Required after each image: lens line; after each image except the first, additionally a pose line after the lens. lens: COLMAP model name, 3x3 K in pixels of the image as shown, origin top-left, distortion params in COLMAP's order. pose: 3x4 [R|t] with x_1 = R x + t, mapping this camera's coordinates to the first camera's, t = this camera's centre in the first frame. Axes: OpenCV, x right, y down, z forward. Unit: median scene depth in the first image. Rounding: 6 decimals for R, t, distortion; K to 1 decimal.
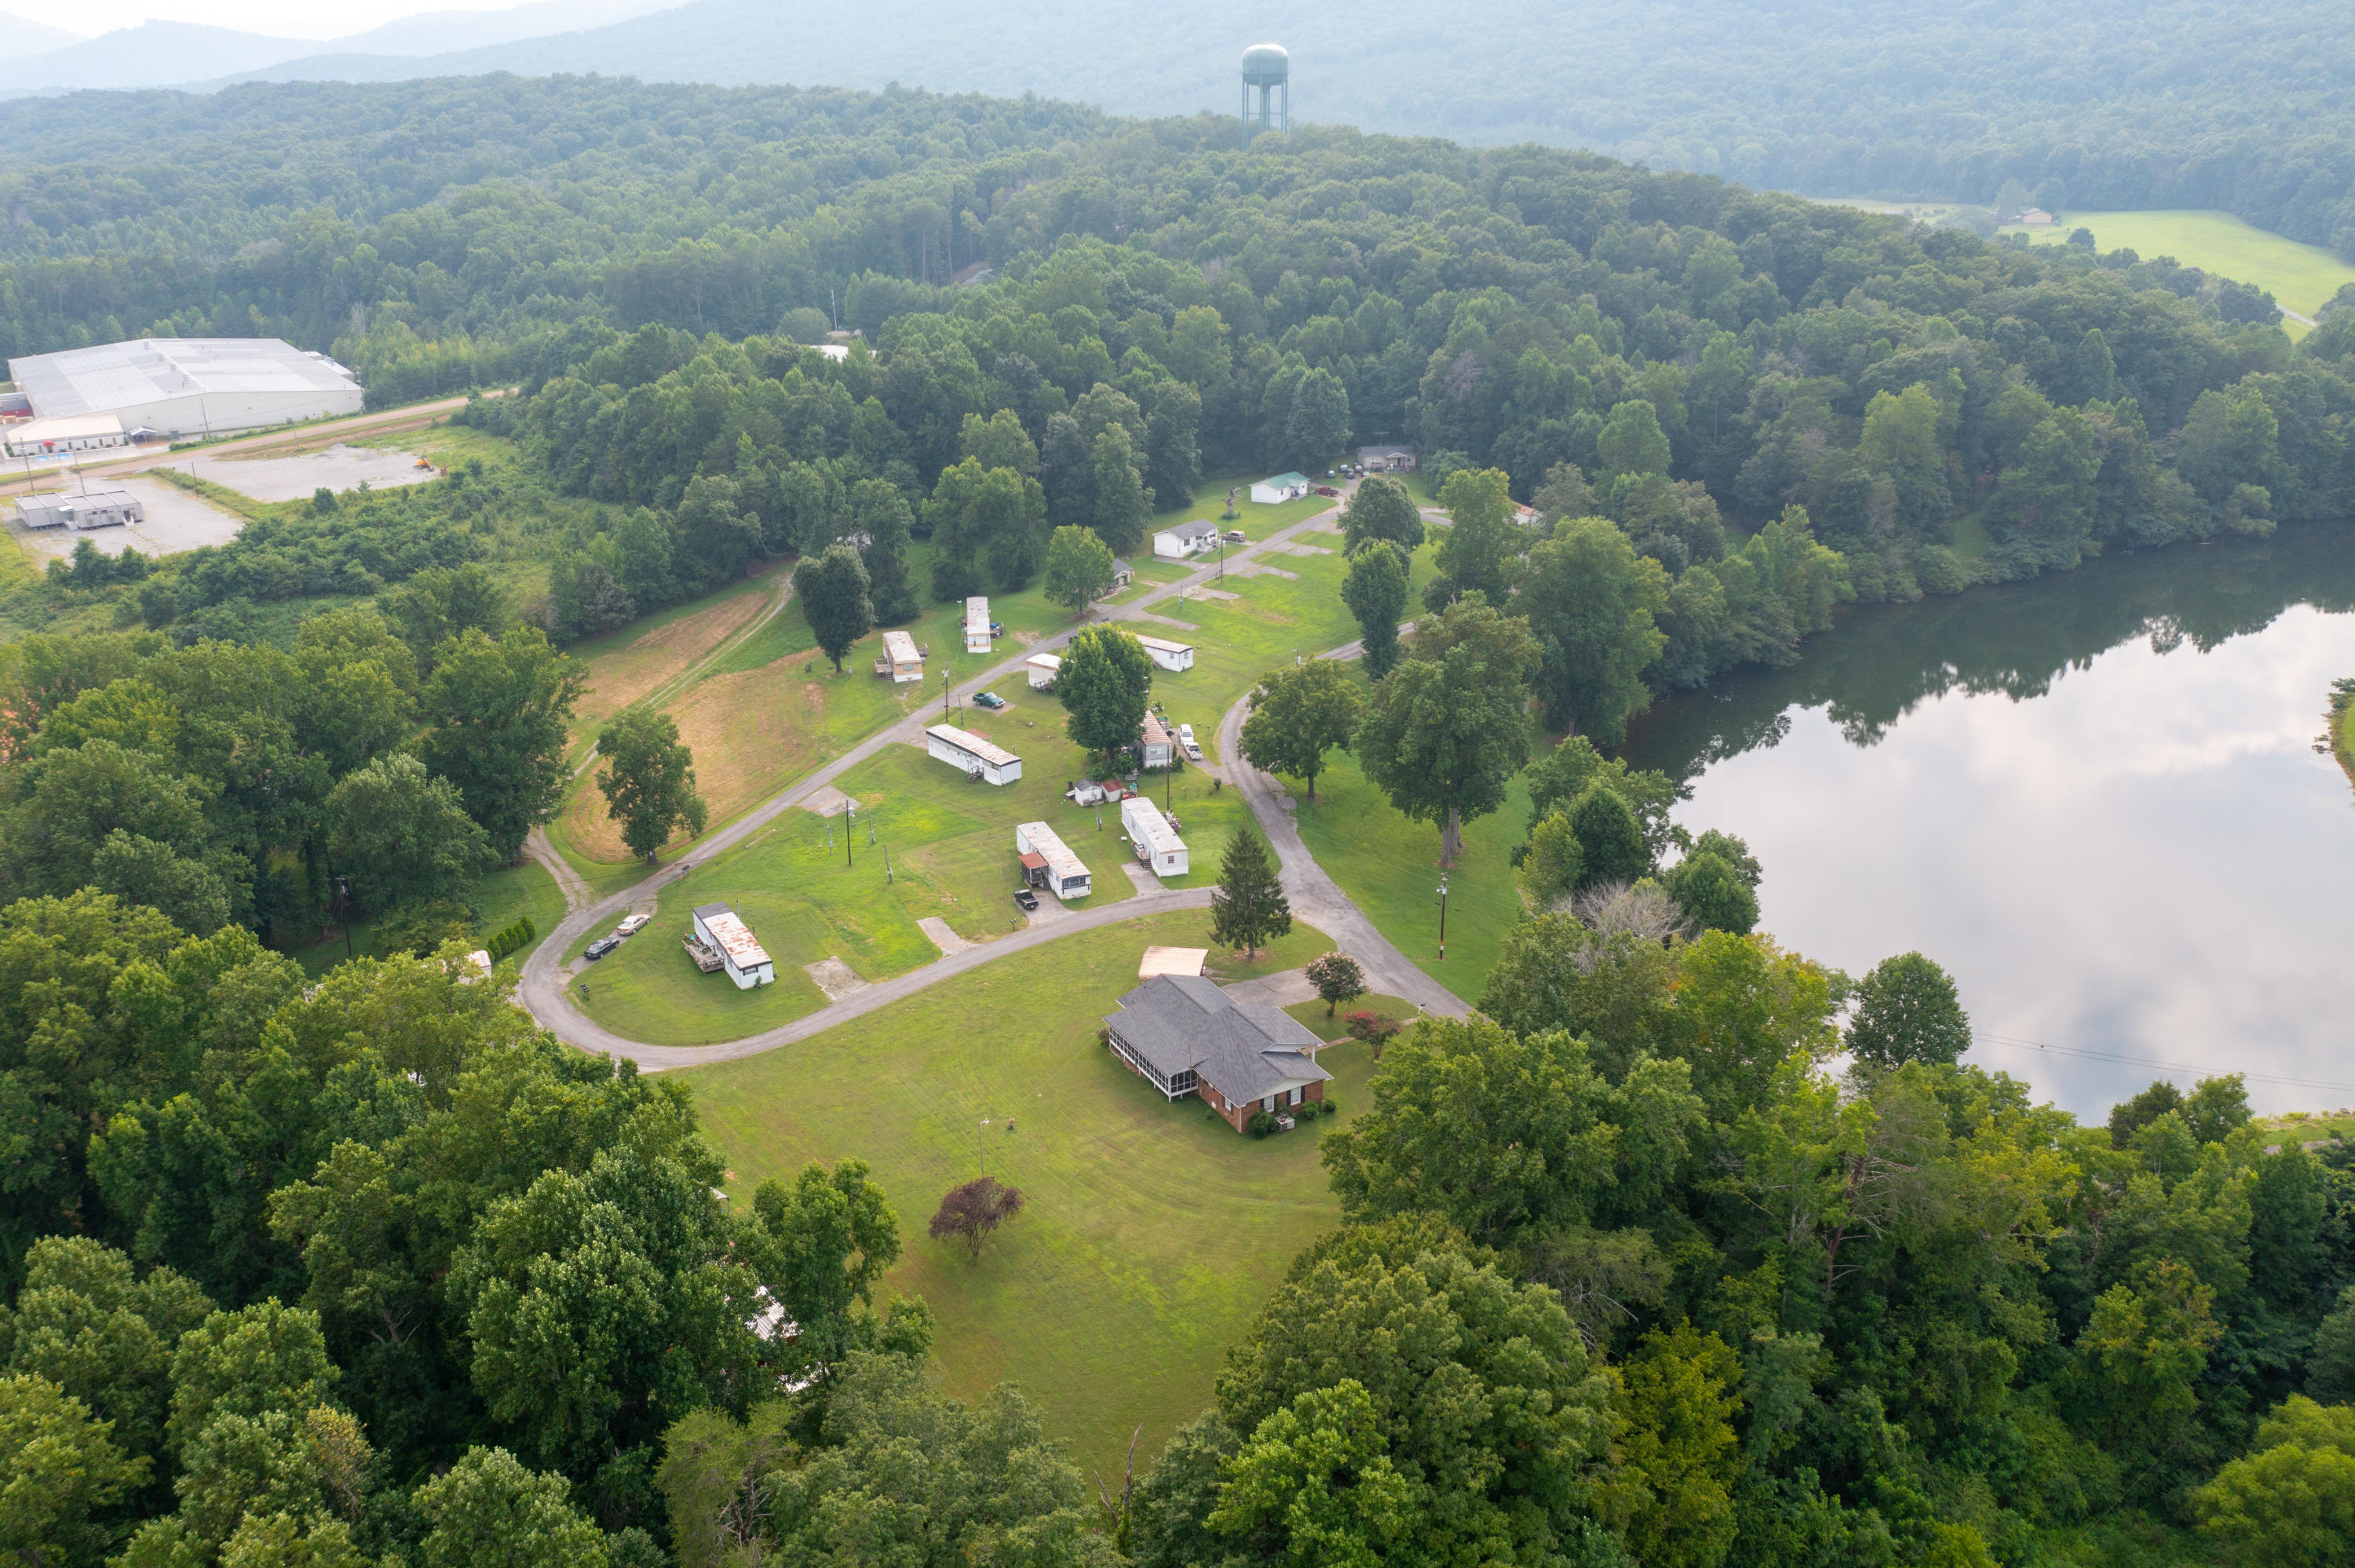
lens RADIAL K [[1861.5, 0, 1177.5], [0, 1861.5, 784.0], [0, 0, 1]] dist [-0.016022, 0.006661]
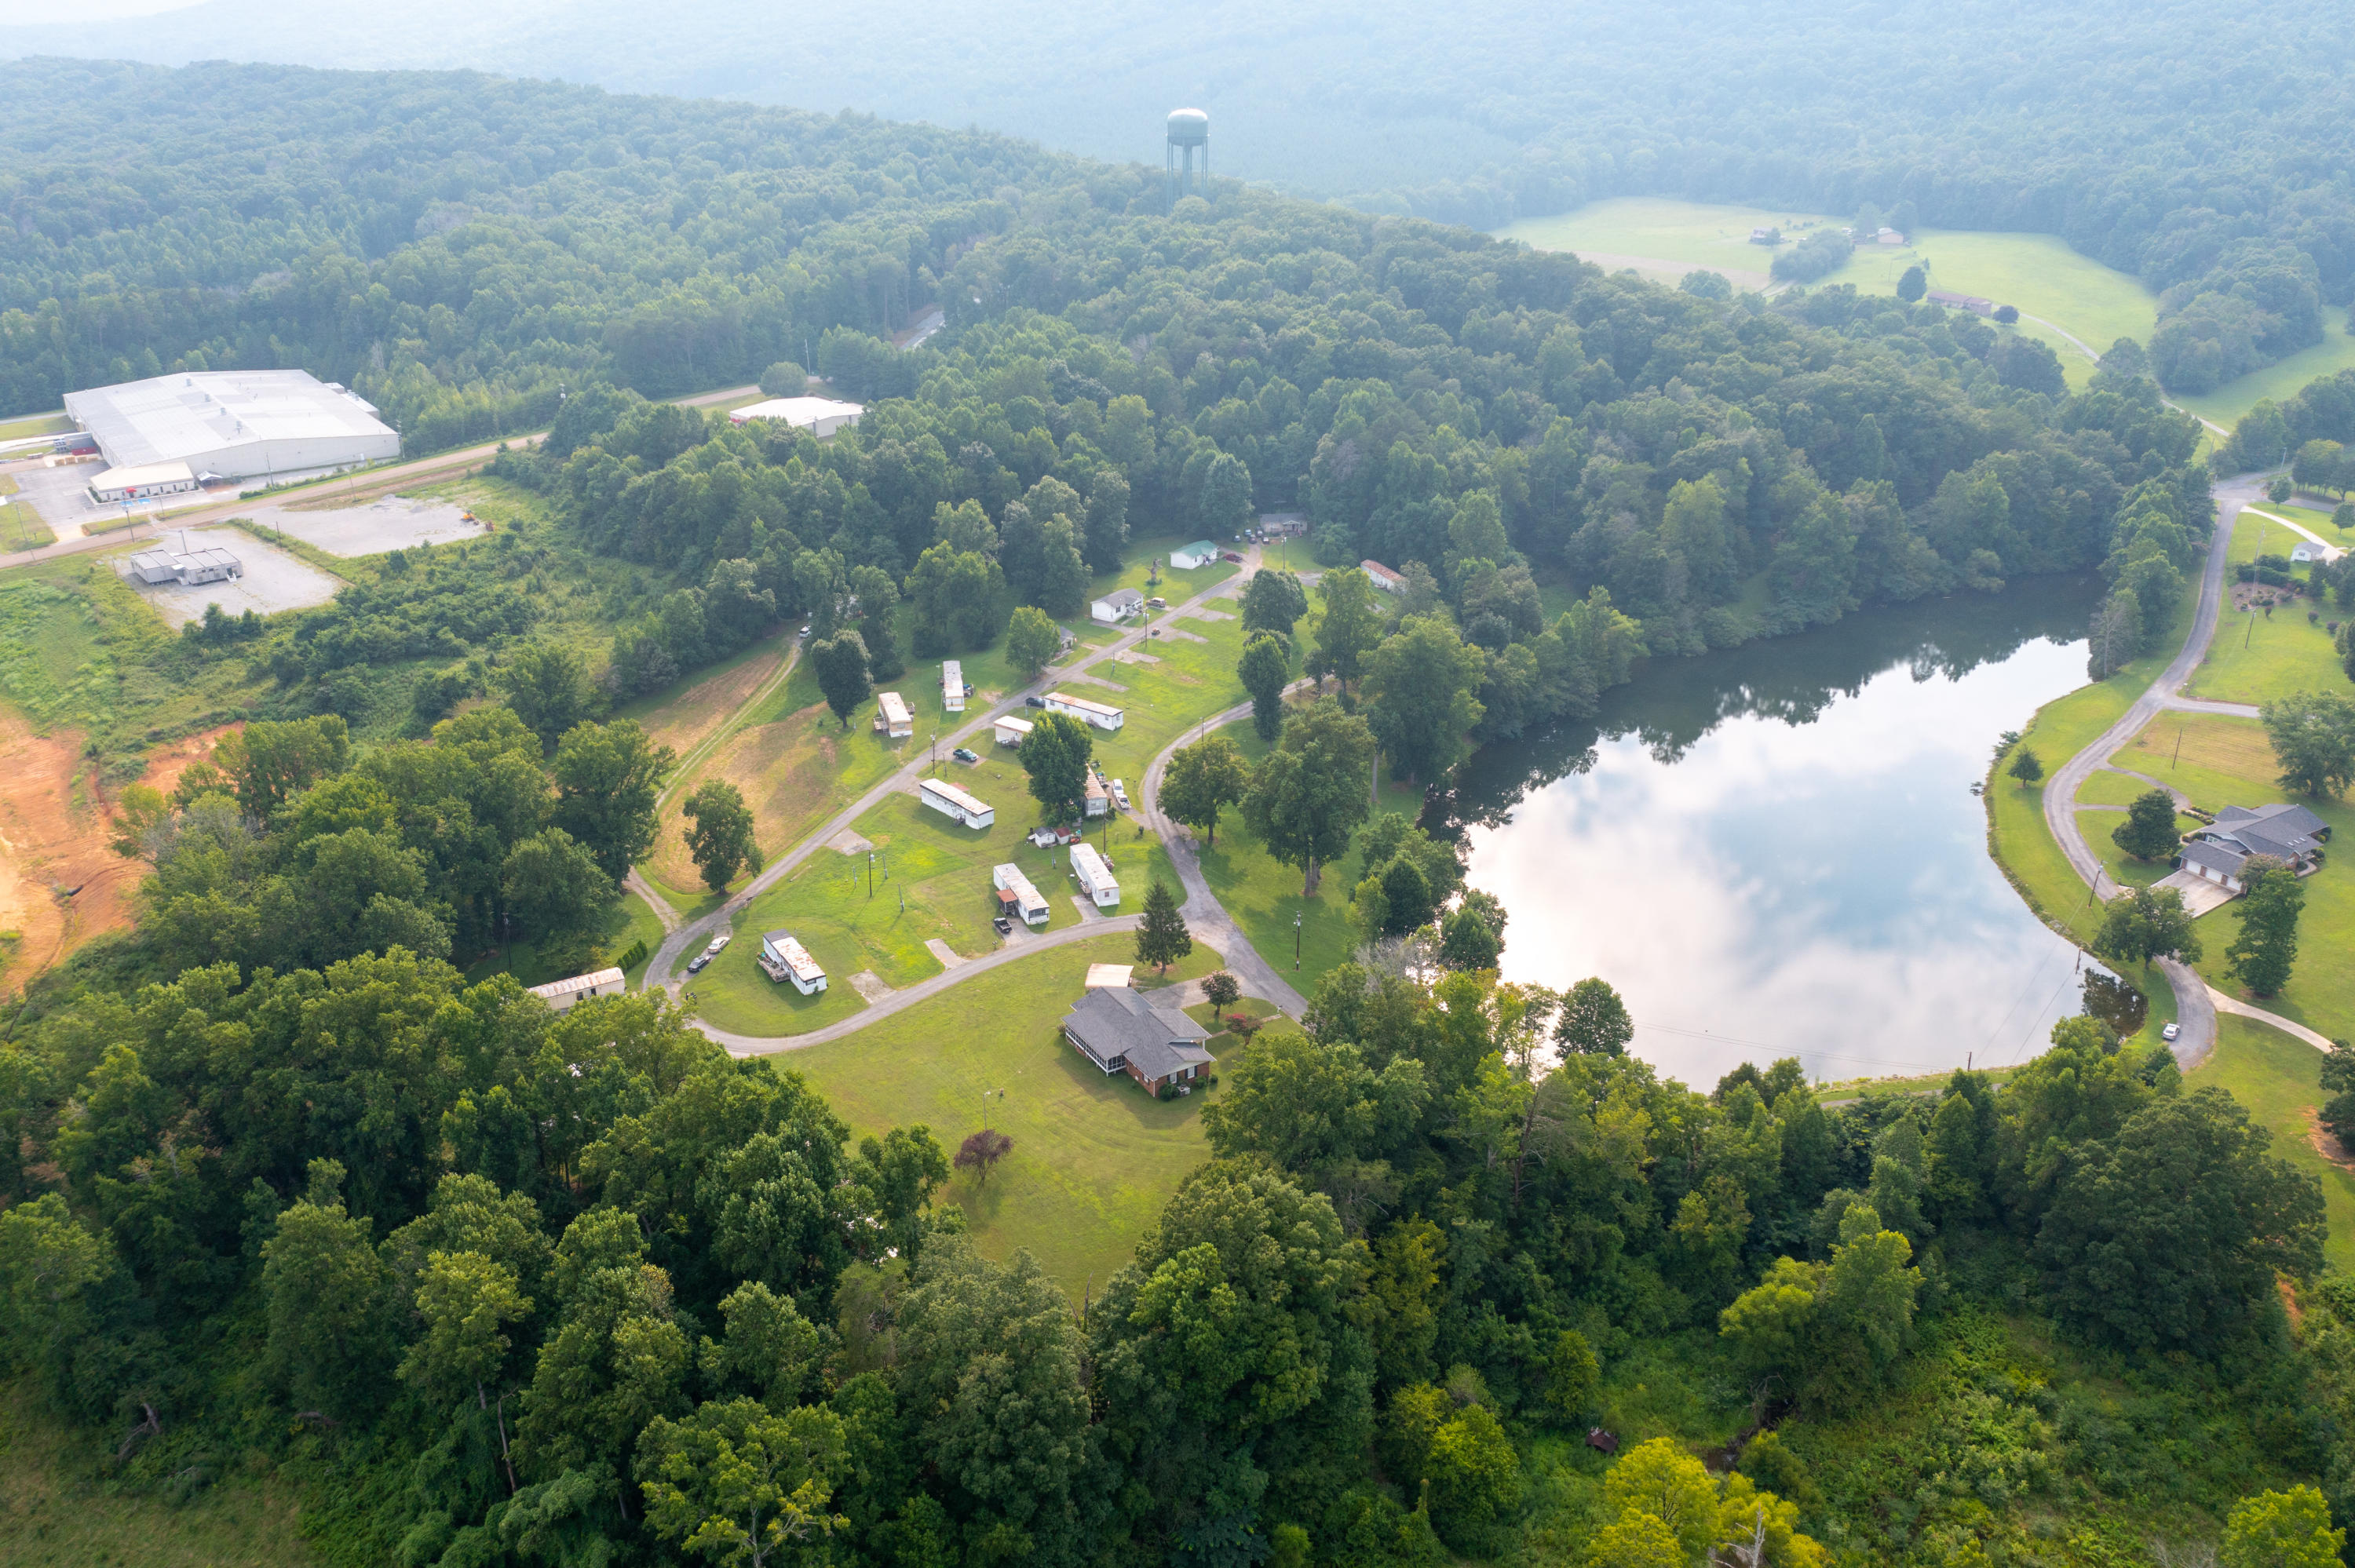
lens RADIAL K [[1861.6, 0, 1177.5], [0, 1861.6, 784.0], [0, 0, 1]] dist [-0.010983, 0.002557]
pose [[0.999324, -0.001310, 0.036745, -0.001243], [-0.000141, 0.999222, 0.039444, -0.063391], [-0.036768, -0.039422, 0.998546, -0.250650]]
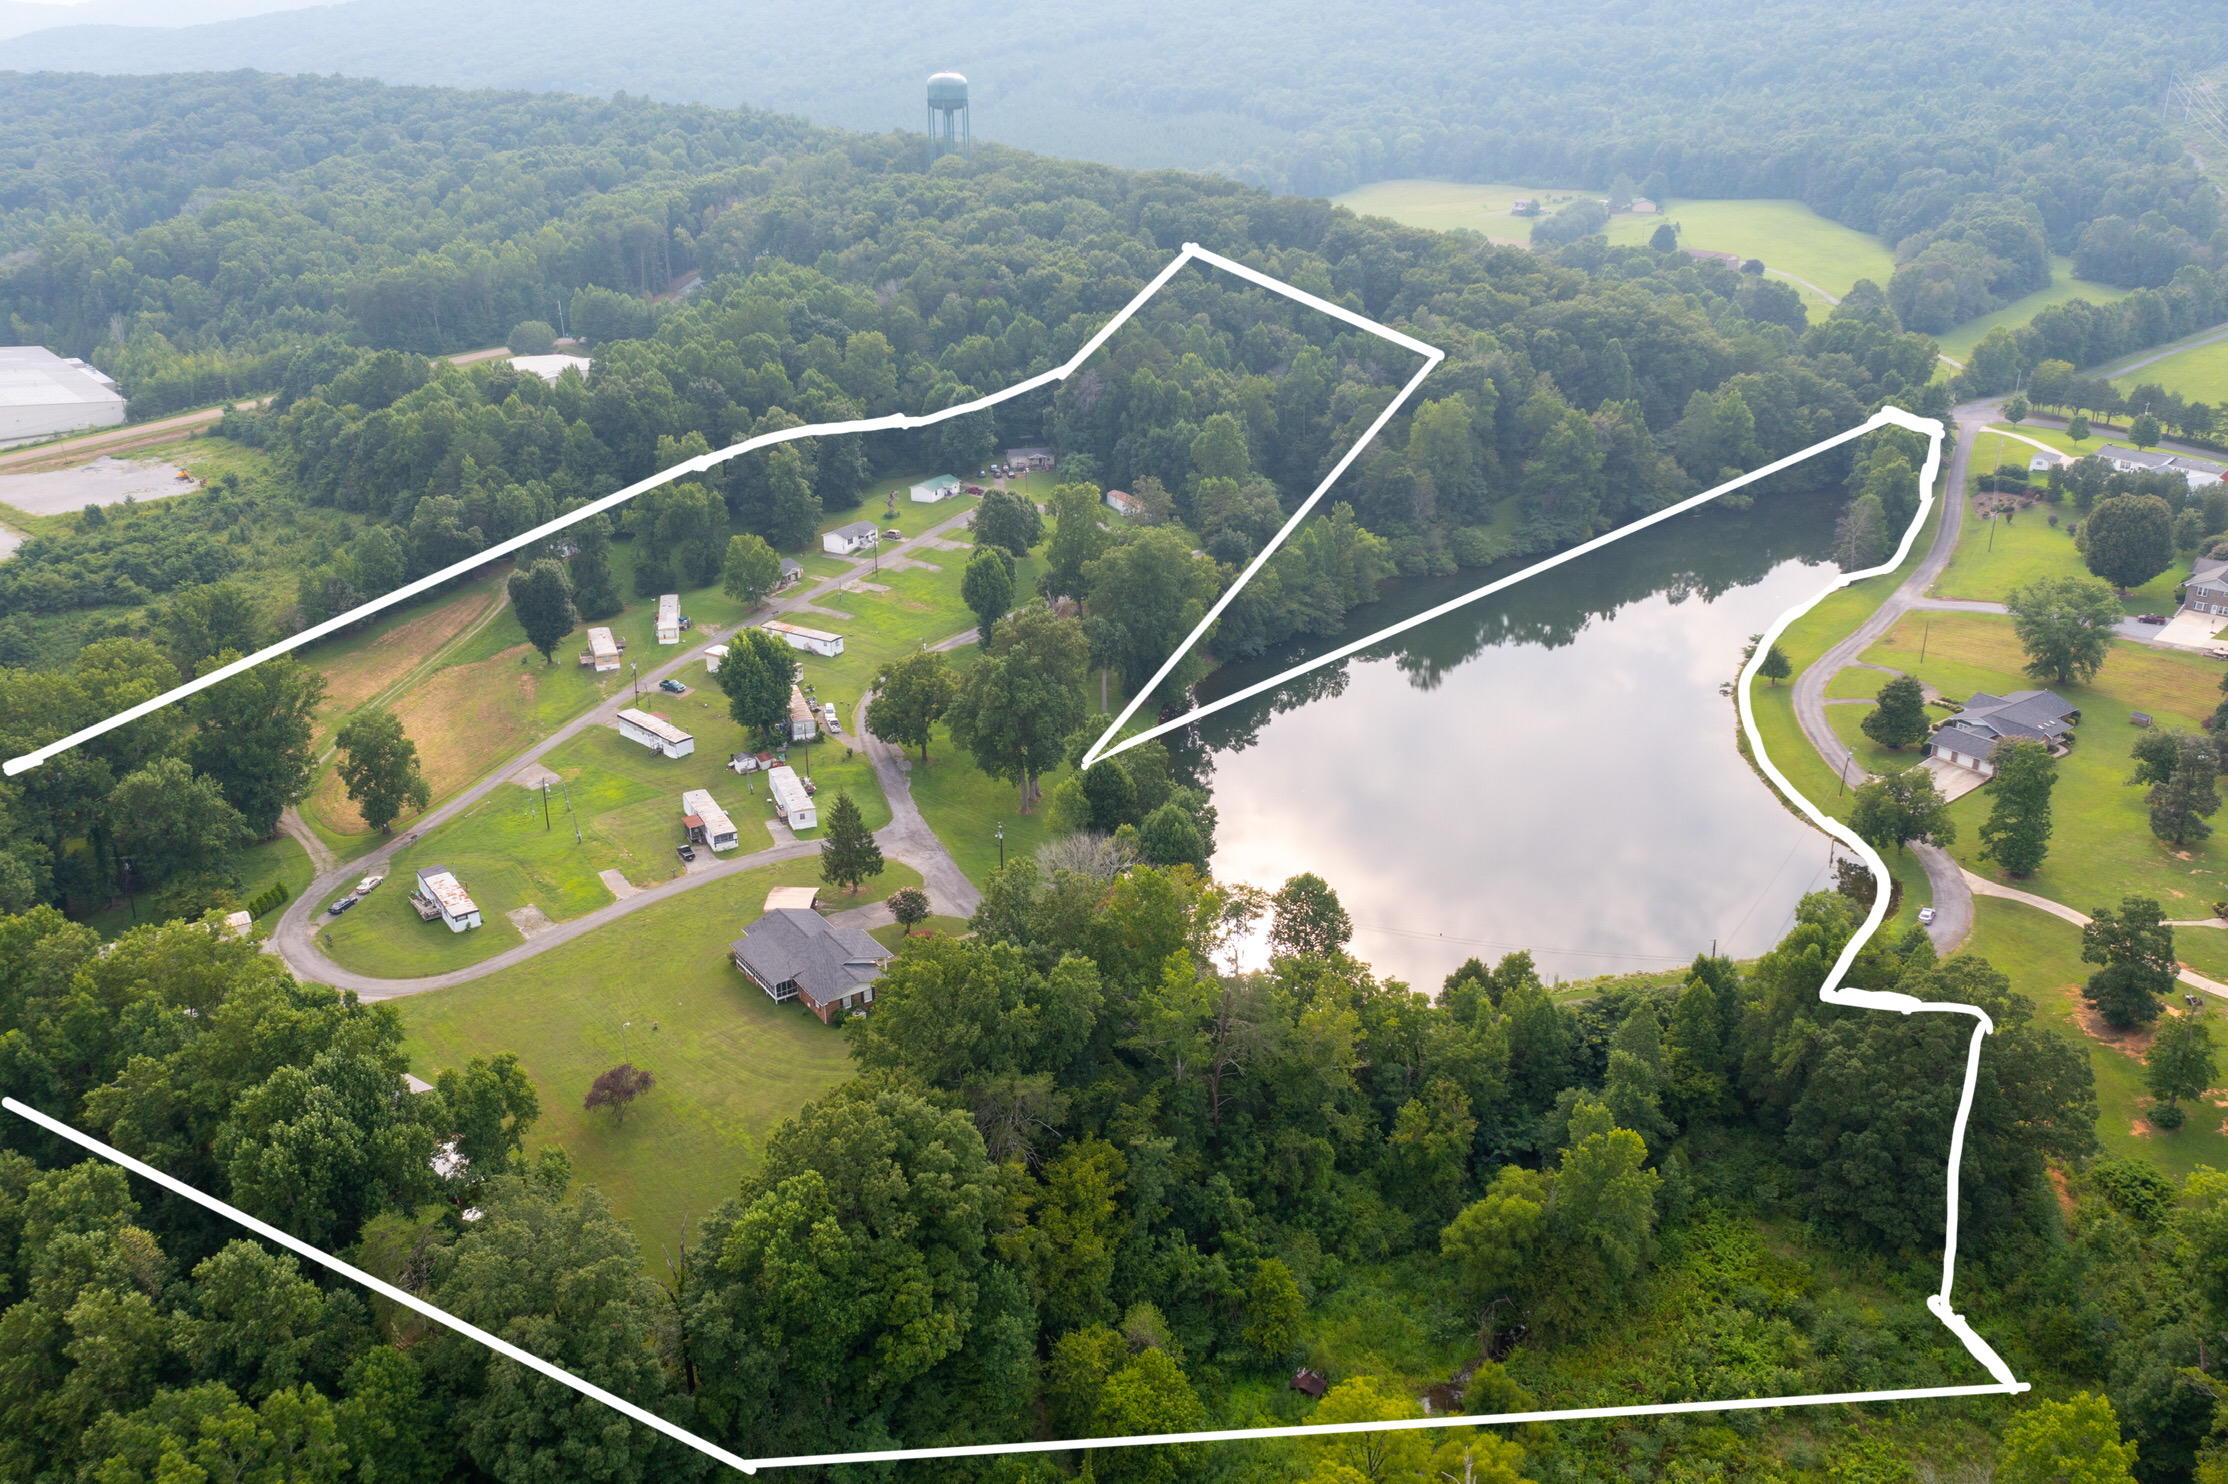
lens RADIAL K [[1761.5, 0, 1114.0], [0, 1761.5, 742.0], [0, 0, 1]] dist [-0.010983, 0.002557]
pose [[0.995176, -0.032912, 0.092416, 0.065706], [0.031121, 0.999300, 0.020752, -0.019263], [-0.093034, -0.017776, 0.995504, -0.147830]]
